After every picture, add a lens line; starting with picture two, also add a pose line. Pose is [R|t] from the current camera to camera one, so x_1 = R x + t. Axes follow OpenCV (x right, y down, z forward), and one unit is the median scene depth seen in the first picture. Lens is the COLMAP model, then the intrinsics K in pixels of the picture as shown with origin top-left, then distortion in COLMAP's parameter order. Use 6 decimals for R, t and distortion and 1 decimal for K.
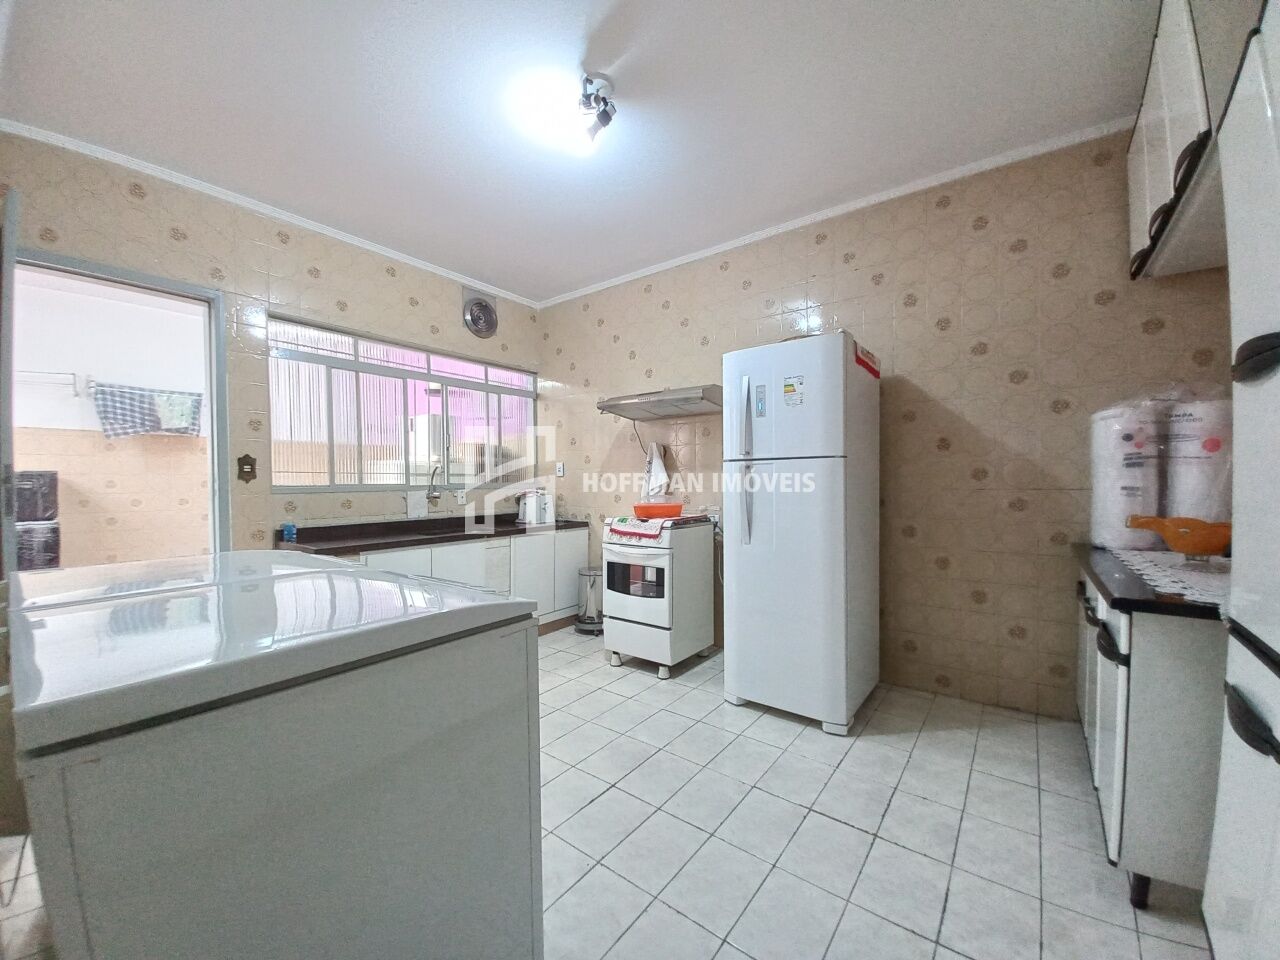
lens RADIAL K [[508.5, 0, 638.9], [0, 508.5, 483.9], [0, 0, 1]] dist [-0.013077, -0.000534]
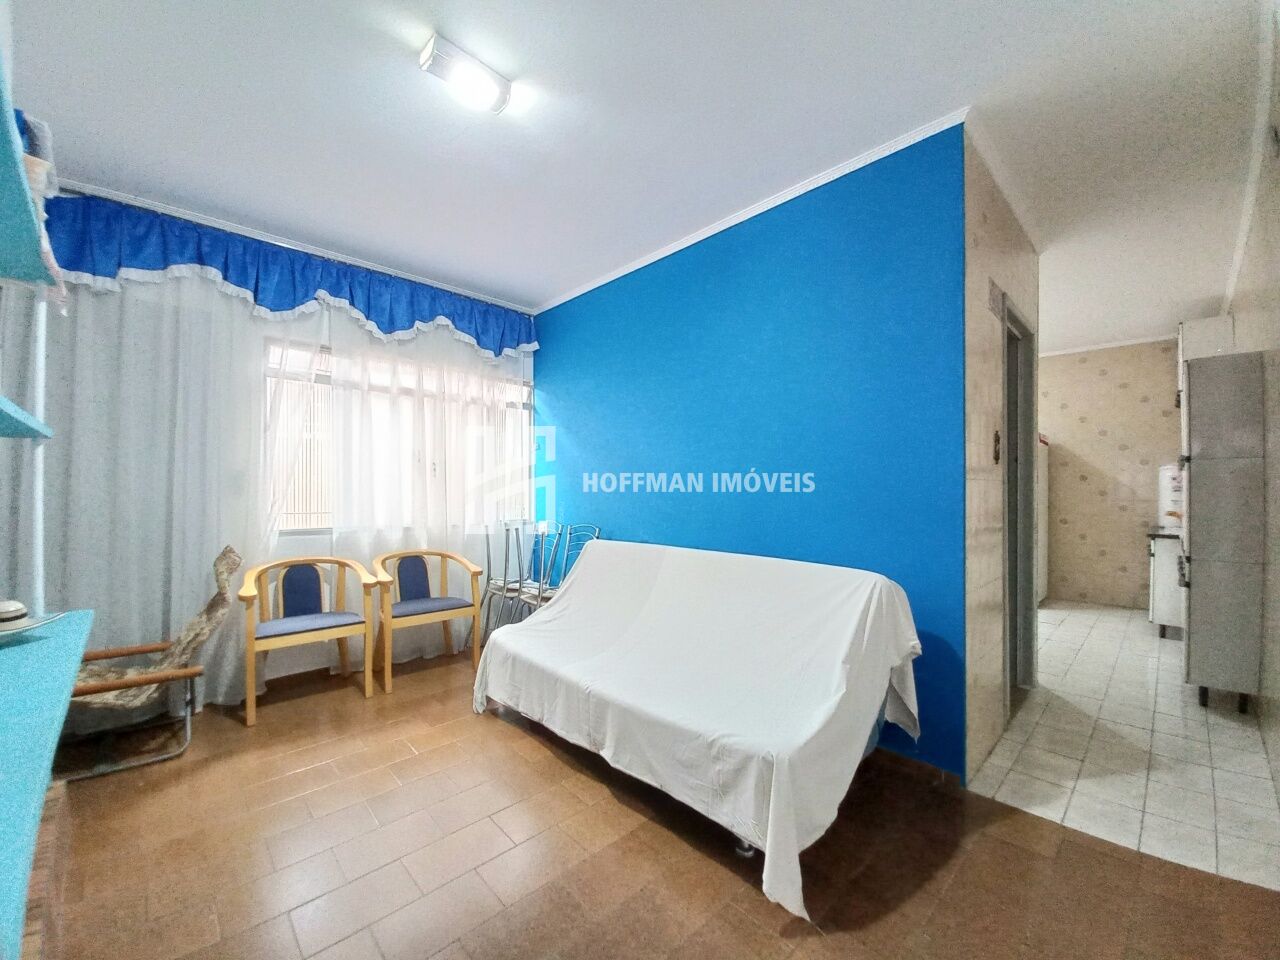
lens RADIAL K [[508.5, 0, 636.8], [0, 508.5, 484.9], [0, 0, 1]] dist [-0.013077, -0.000534]
pose [[0.988115, 0.003883, -0.153665, -0.900655], [-0.005478, 0.999935, -0.009954, -0.022647], [0.153616, 0.010678, 0.988073, -1.335283]]
